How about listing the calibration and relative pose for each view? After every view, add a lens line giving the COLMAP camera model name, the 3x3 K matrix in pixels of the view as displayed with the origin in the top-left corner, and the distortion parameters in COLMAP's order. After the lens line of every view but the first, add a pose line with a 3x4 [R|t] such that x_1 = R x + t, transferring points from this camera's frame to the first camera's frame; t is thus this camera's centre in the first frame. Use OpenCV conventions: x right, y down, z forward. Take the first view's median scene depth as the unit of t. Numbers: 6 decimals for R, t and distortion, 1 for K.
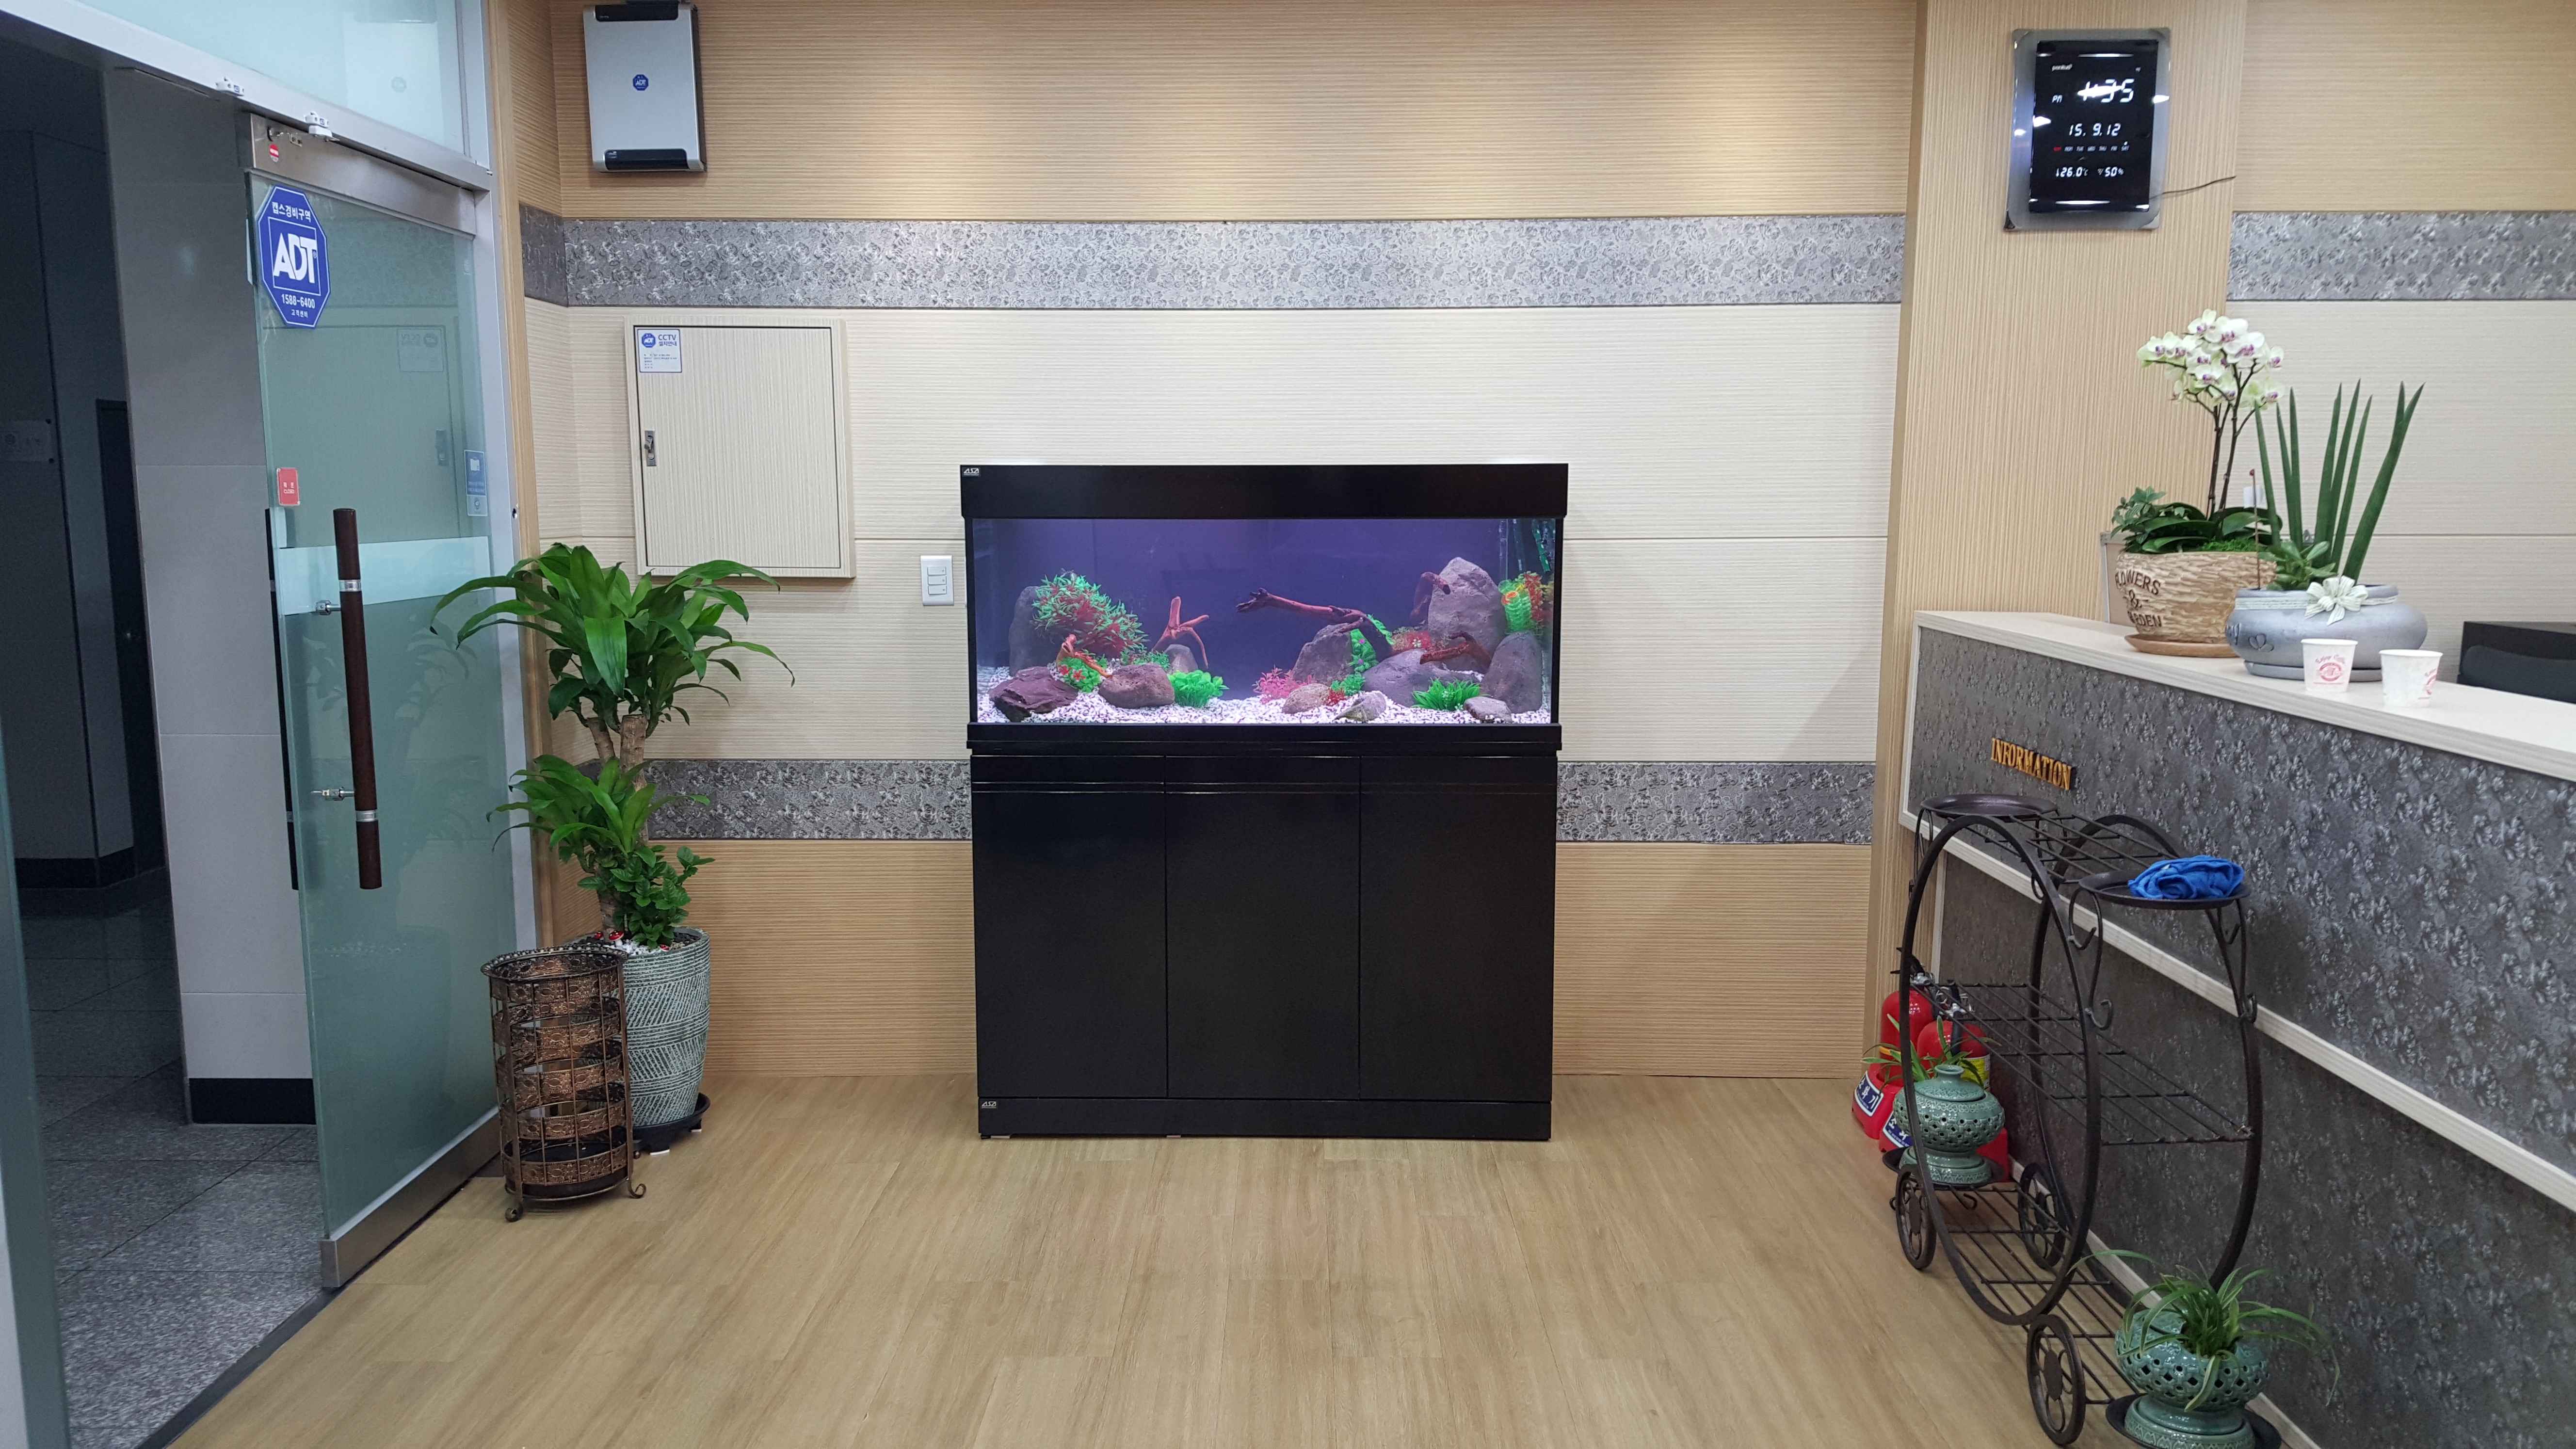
lens RADIAL K [[1873.3, 0, 1288.0], [0, 1873.3, 724.5], [0, 0, 1]] dist [0.101663, -0.197859]
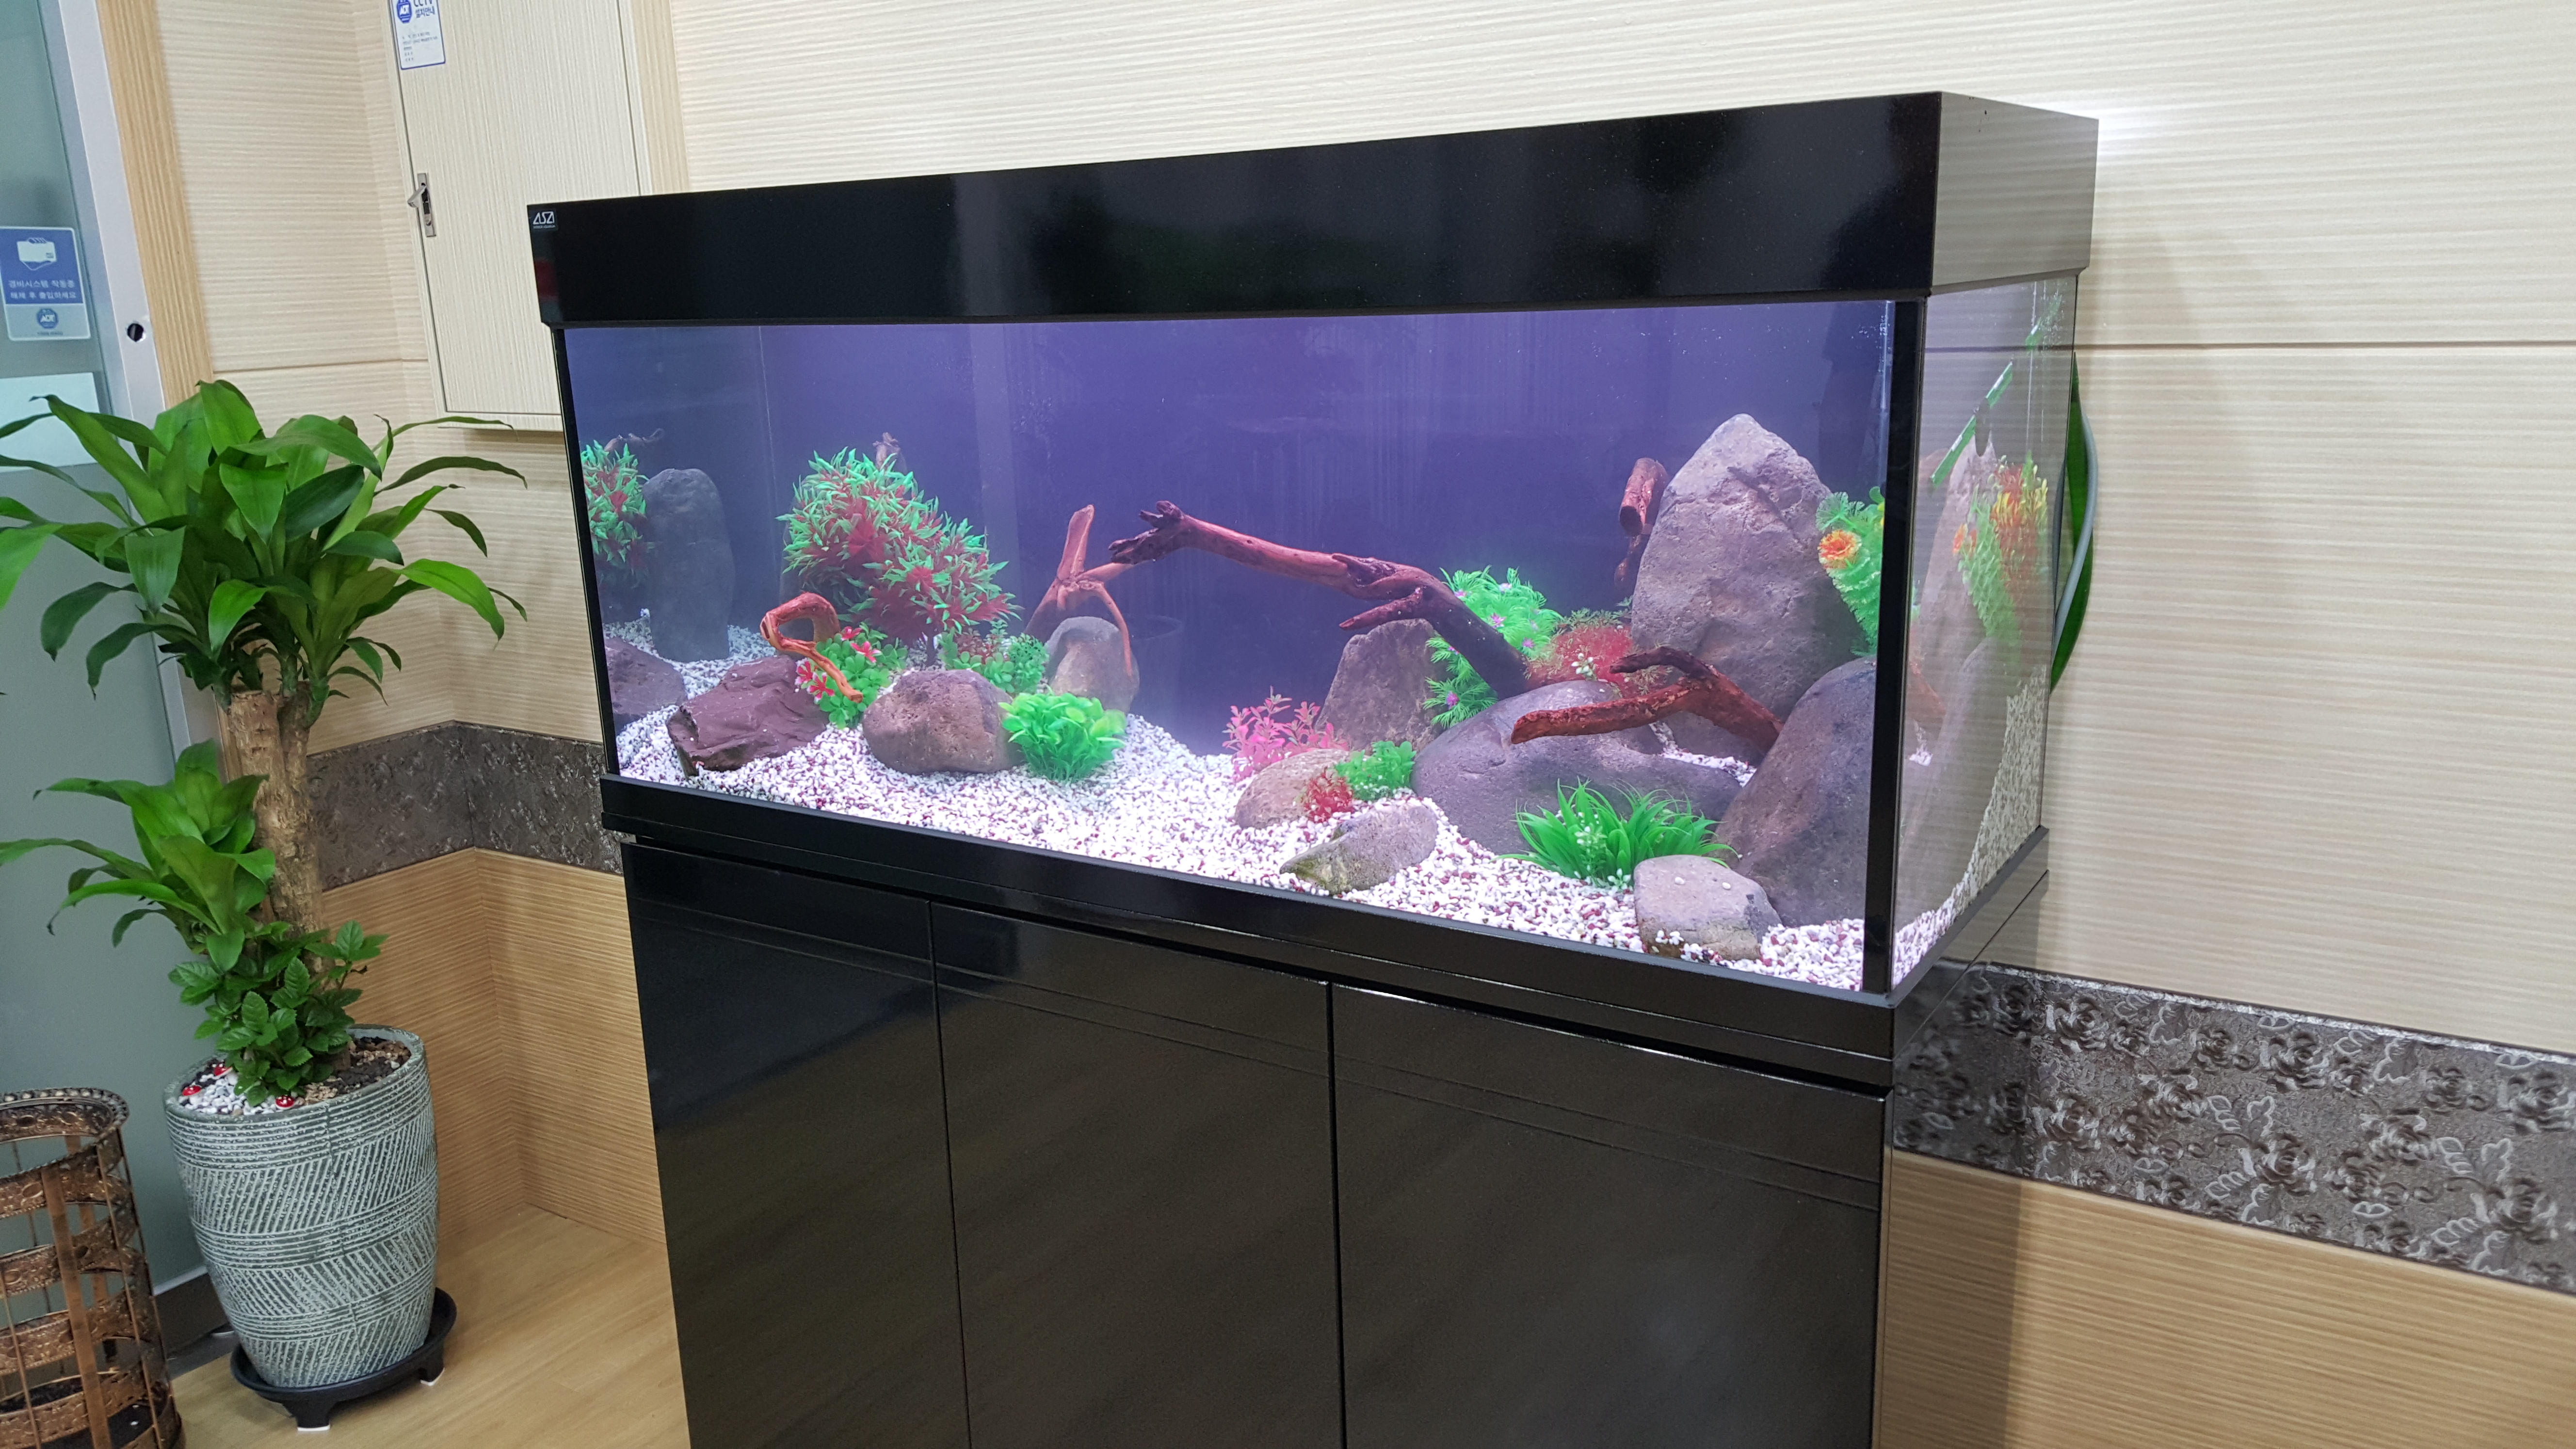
lens RADIAL K [[1924.6, 0, 1276.2], [0, 1924.6, 730.8], [0, 0, 1]] dist [0.105496, -0.226207]
pose [[0.834483, 0.096813, -0.542463, 0.221543], [-0.033853, 0.991593, 0.124893, -0.075380], [0.549993, -0.085857, 0.830744, 0.676343]]
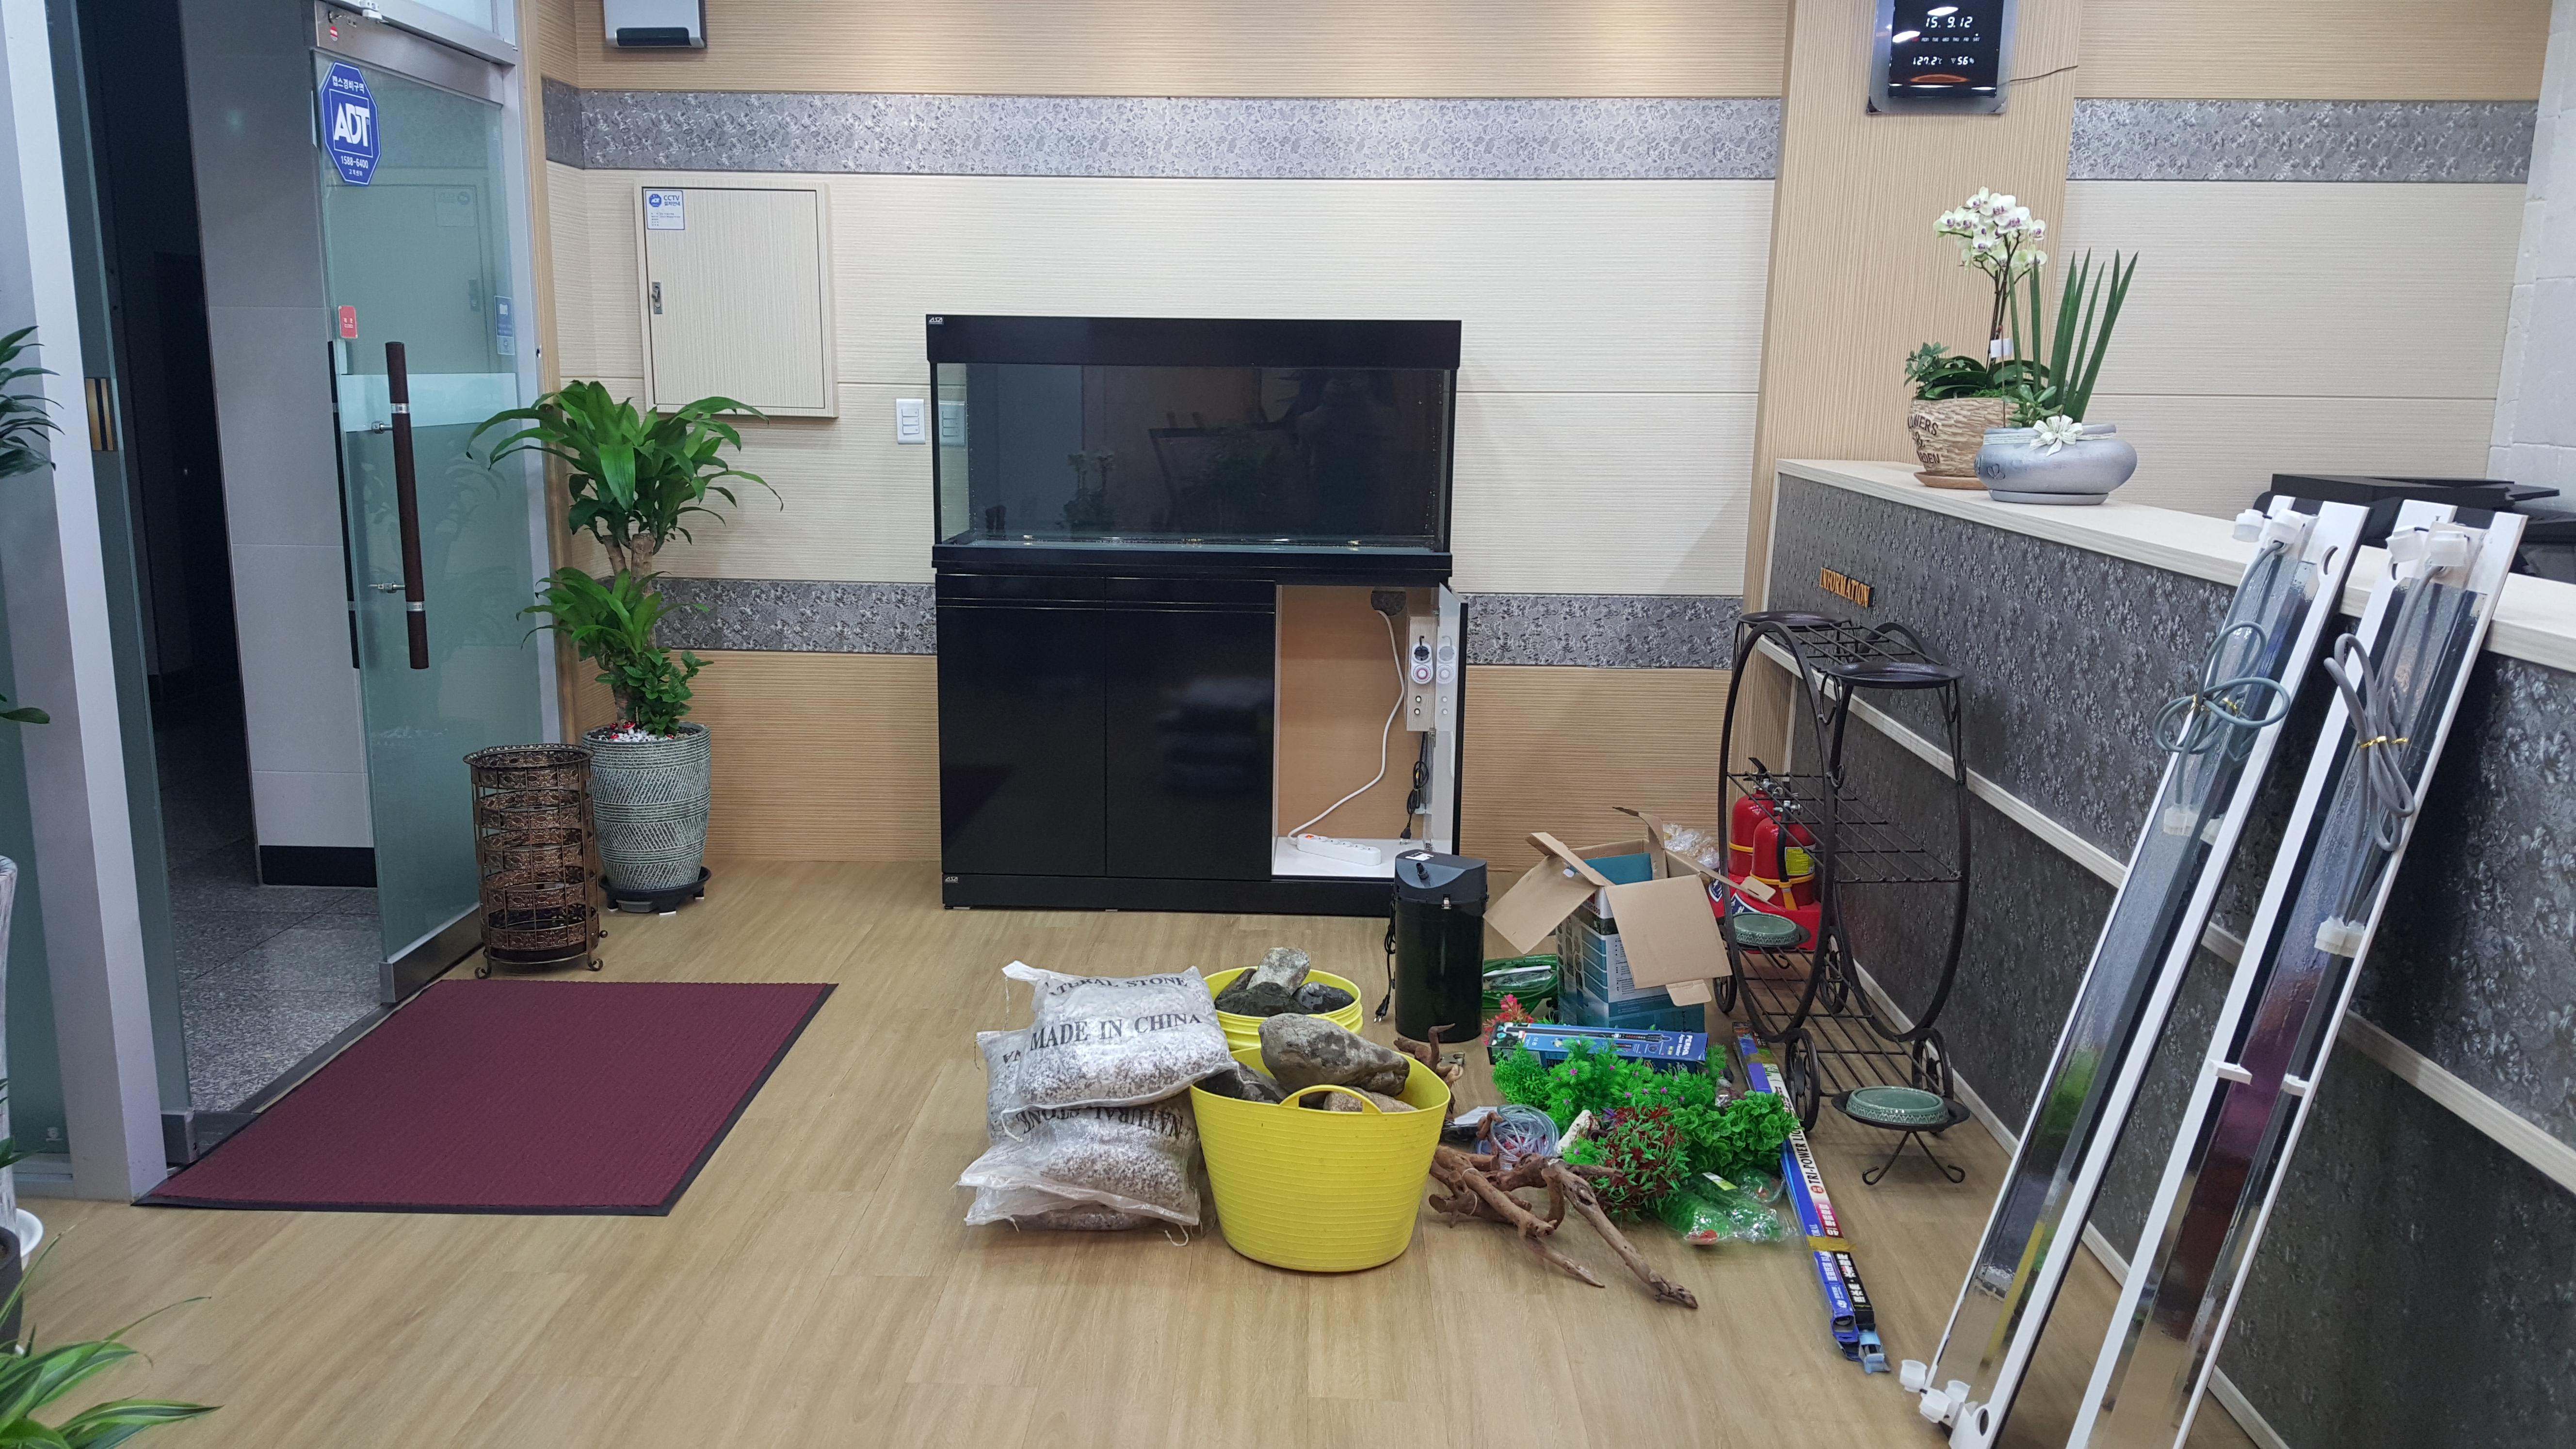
lens RADIAL K [[1924.6, 0, 1276.2], [0, 1924.6, 730.8], [0, 0, 1]] dist [0.105496, -0.226207]
pose [[0.999548, 0.017883, -0.024176, 0.066764], [-0.016428, 0.998117, 0.059095, 0.038324], [0.025188, -0.058671, 0.997960, -0.167645]]
